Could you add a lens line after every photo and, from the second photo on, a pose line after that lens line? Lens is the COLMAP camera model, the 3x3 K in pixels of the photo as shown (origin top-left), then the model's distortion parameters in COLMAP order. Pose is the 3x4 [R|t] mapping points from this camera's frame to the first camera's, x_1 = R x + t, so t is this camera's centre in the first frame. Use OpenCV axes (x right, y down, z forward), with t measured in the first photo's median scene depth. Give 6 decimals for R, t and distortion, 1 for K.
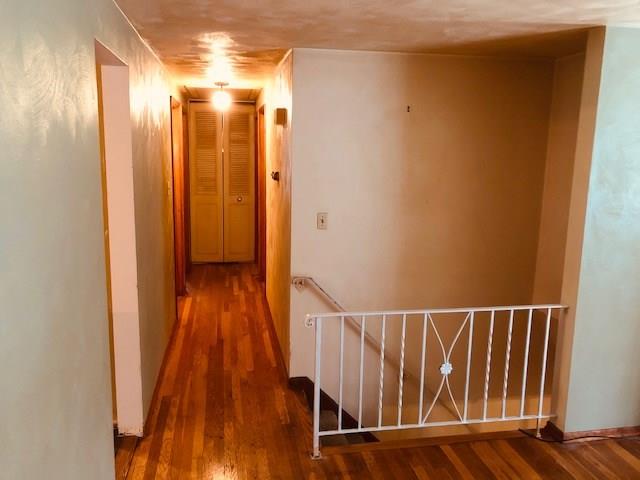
lens RADIAL K [[532.7, 0, 319.8], [0, 532.7, 240.8], [0, 0, 1]] dist [0.037549, -0.023492]
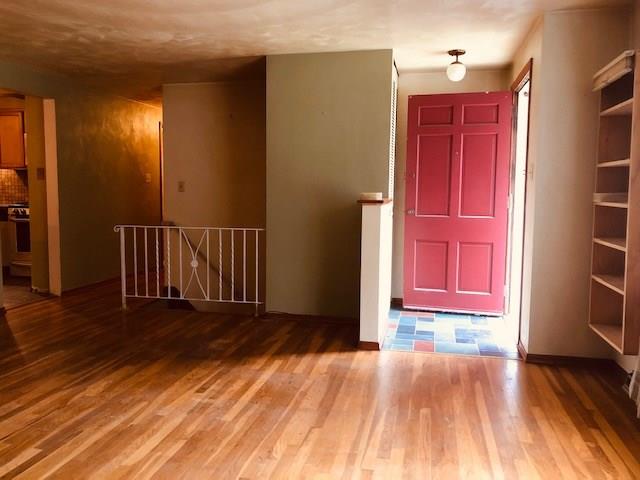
lens RADIAL K [[532.7, 0, 319.7], [0, 532.7, 236.0], [0, 0, 1]] dist [0.037549, -0.023492]
pose [[0.924841, 0.030371, -0.379141, 1.226147], [-0.063494, 0.995148, -0.075166, 0.253465], [0.375018, 0.093589, 0.922281, -0.393272]]
